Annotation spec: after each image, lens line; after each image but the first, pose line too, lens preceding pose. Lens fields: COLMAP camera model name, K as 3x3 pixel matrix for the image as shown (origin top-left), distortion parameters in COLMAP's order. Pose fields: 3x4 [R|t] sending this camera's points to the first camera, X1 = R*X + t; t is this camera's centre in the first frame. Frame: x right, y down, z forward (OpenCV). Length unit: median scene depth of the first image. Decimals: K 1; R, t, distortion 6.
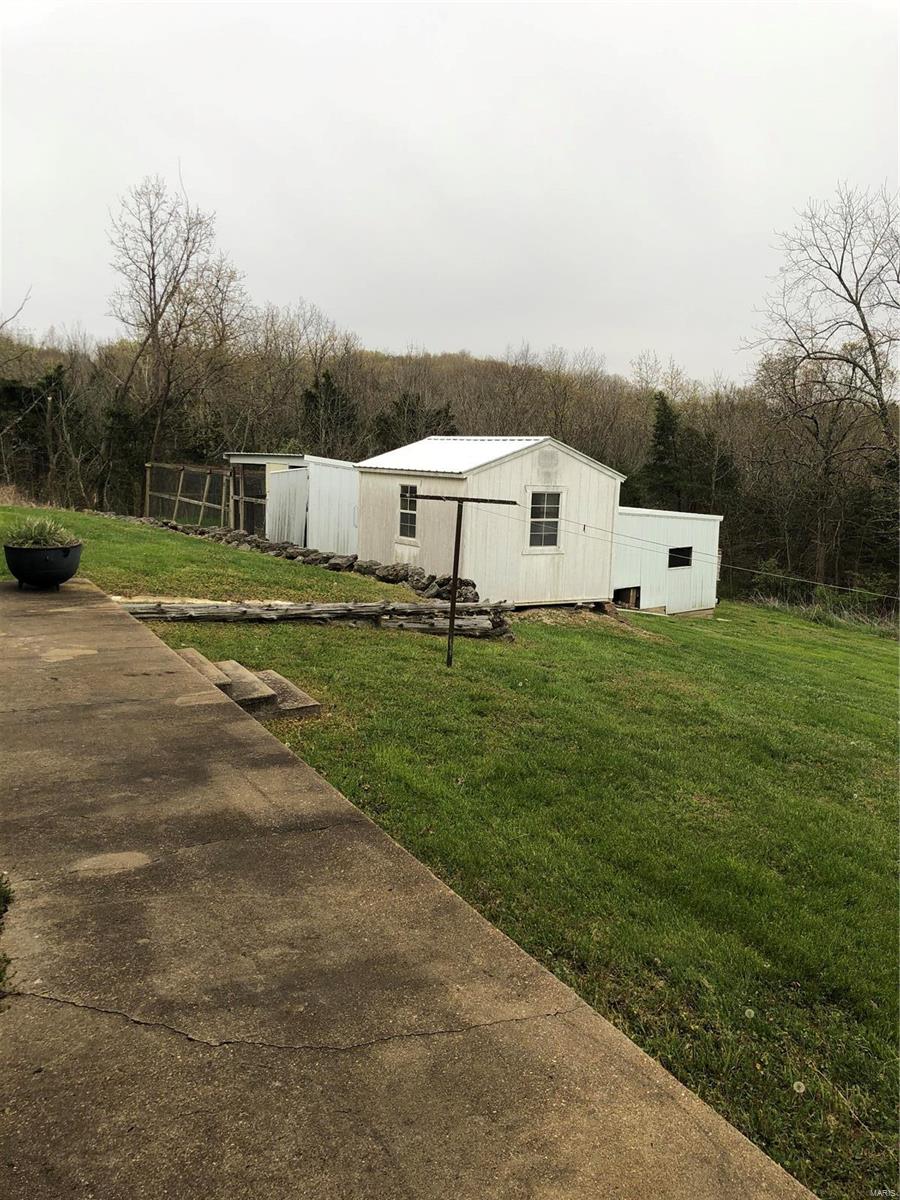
lens RADIAL K [[956.3, 0, 445.8], [0, 956.3, 567.4], [0, 0, 1]] dist [0.047876, -0.004752]
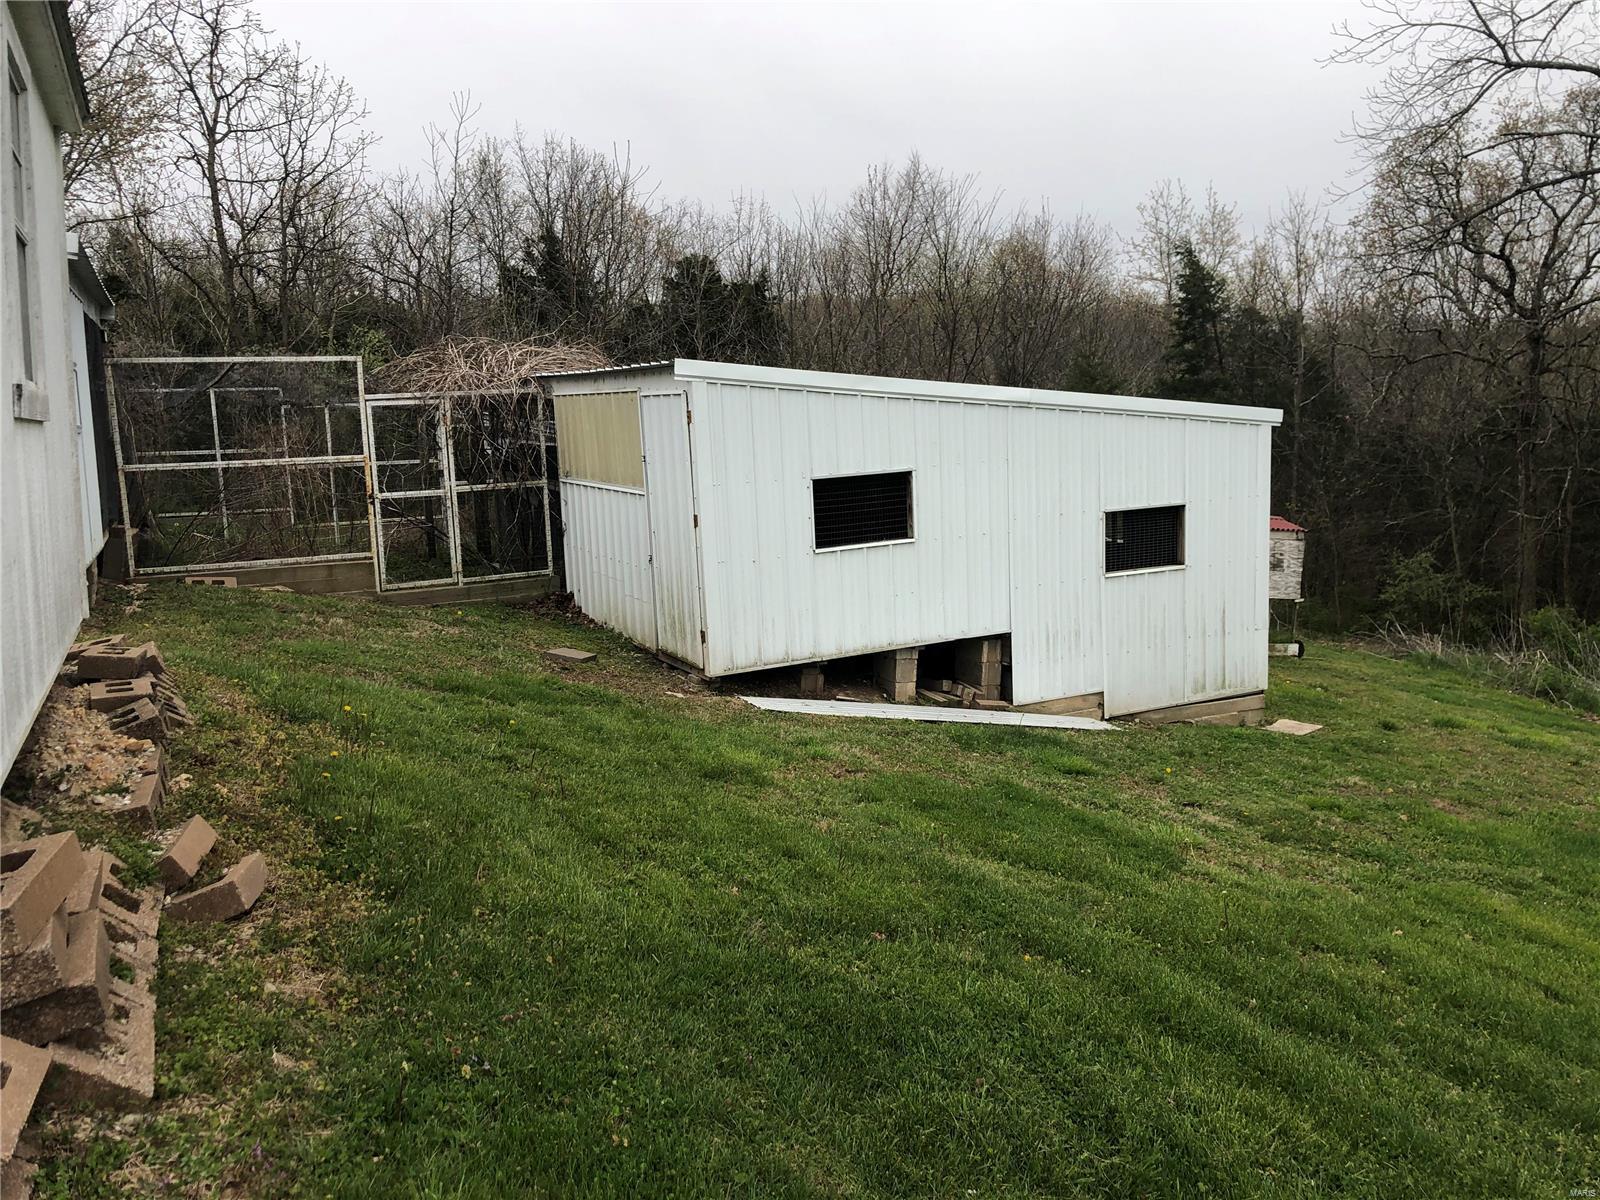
lens RADIAL K [[1275.1, 0, 823.4], [0, 1275.1, 571.8], [0, 0, 1]] dist [0.047876, -0.004752]
pose [[0.994617, -0.028744, -0.099557, 0.127749], [0.027378, 0.999512, -0.015065, 0.002960], [0.099941, 0.012258, 0.994918, 0.399907]]
